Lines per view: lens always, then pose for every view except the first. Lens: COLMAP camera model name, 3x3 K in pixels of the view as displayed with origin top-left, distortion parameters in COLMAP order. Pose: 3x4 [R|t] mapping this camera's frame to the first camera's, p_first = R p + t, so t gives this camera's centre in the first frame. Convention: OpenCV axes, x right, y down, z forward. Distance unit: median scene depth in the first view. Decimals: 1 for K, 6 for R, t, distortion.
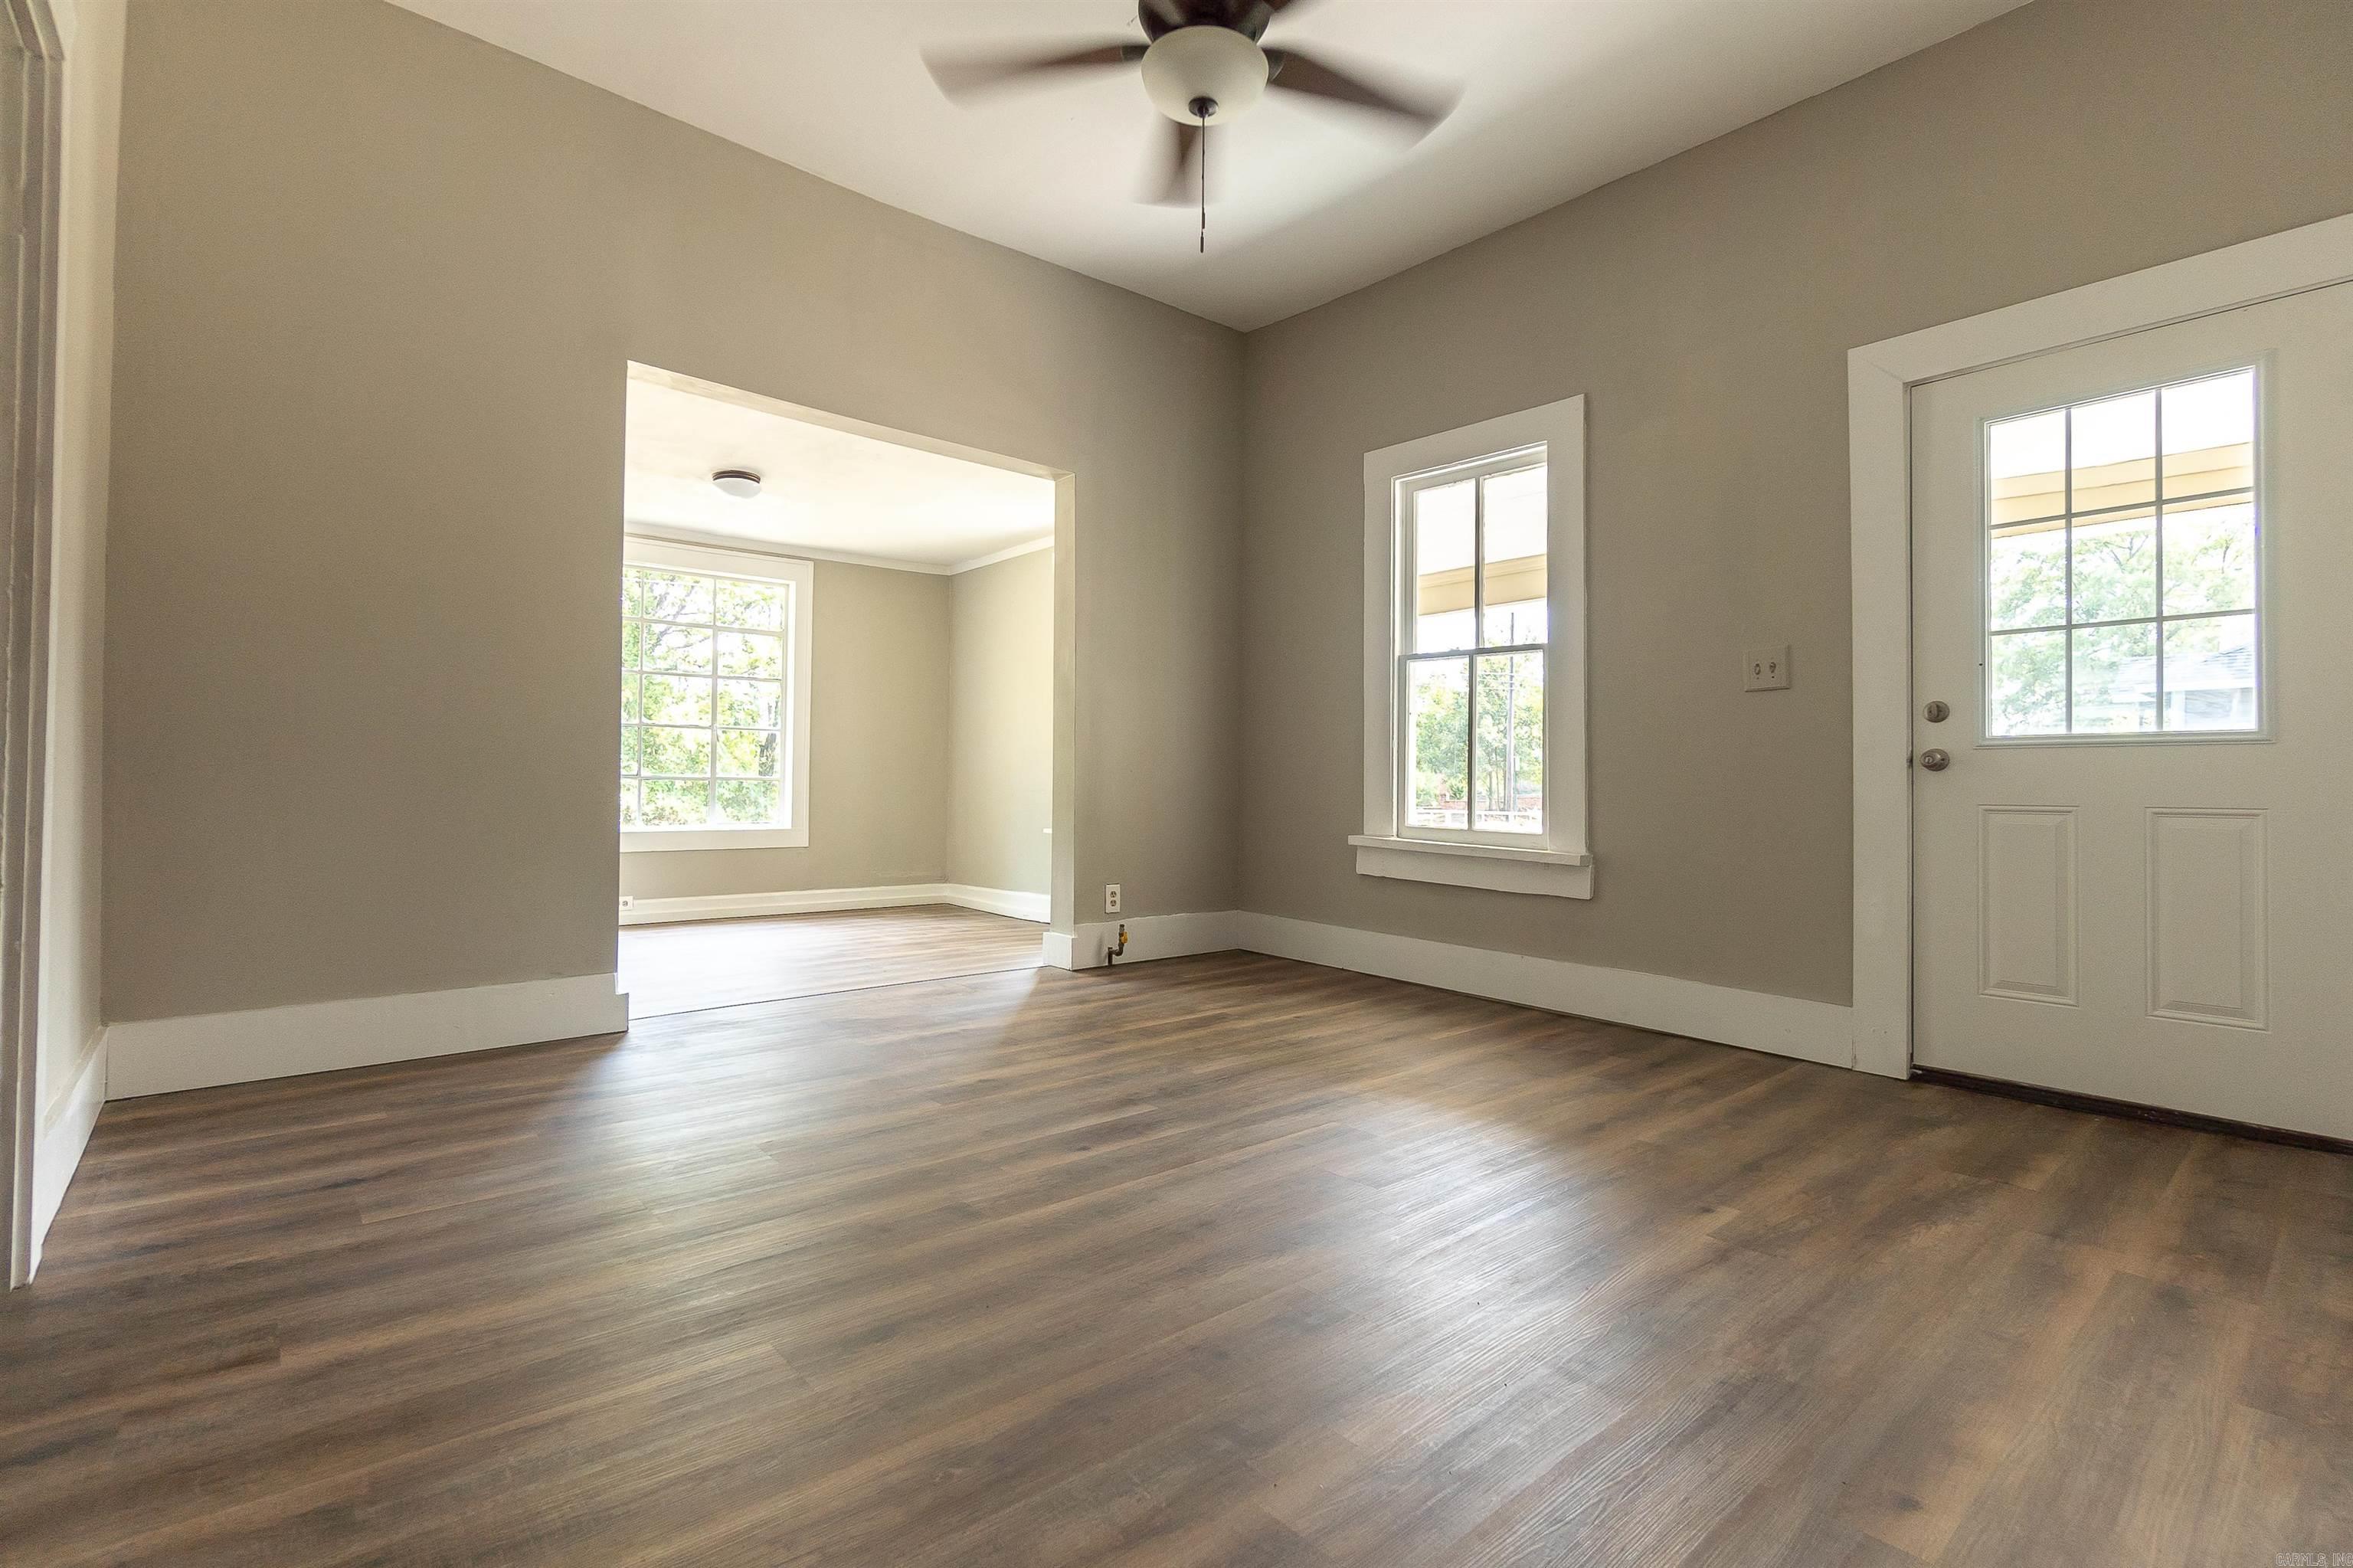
lens RADIAL K [[1054.3, 0, 1166.4], [0, 1054.3, 769.9], [0, 0, 1]] dist [-0.011114, 0.000351]
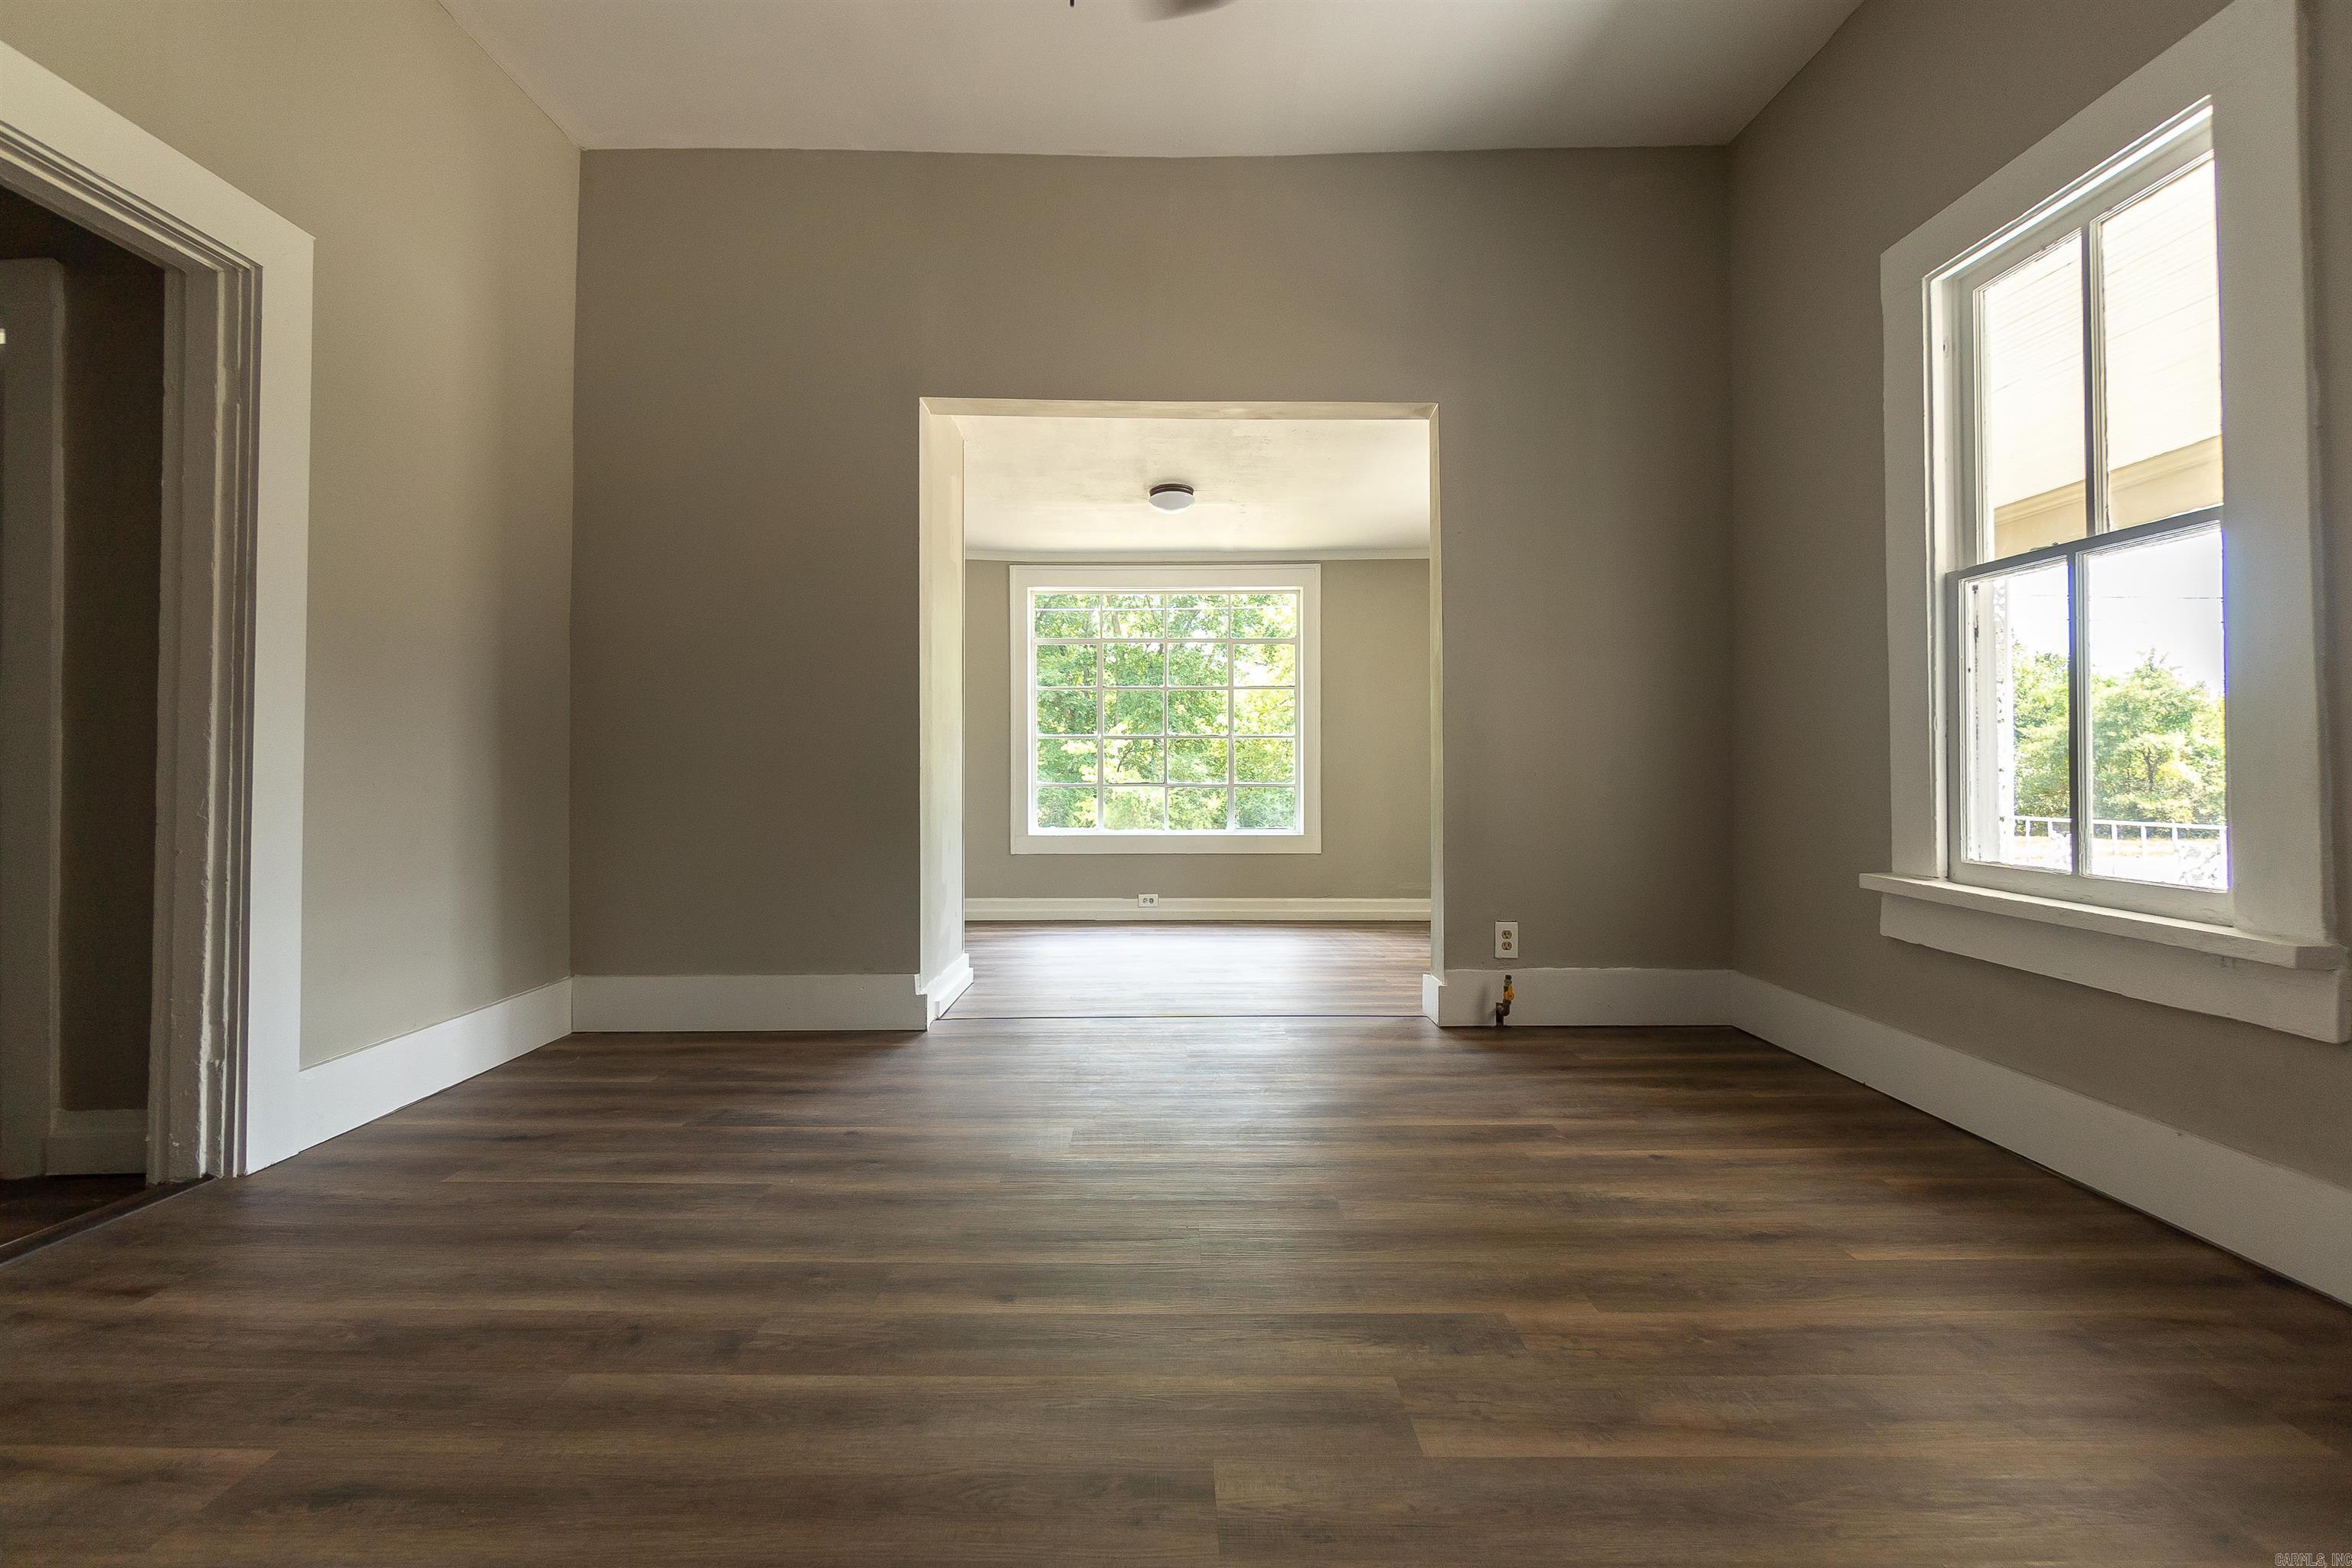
lens RADIAL K [[1019.2, 0, 1164.9], [0, 1019.2, 762.2], [0, 0, 1]] dist [0.012460, -0.012557]
pose [[0.766466, -0.021734, -0.641917, 0.248134], [0.015419, 0.999762, -0.015439, -0.000316], [0.642100, 0.001935, 0.766618, 0.276462]]
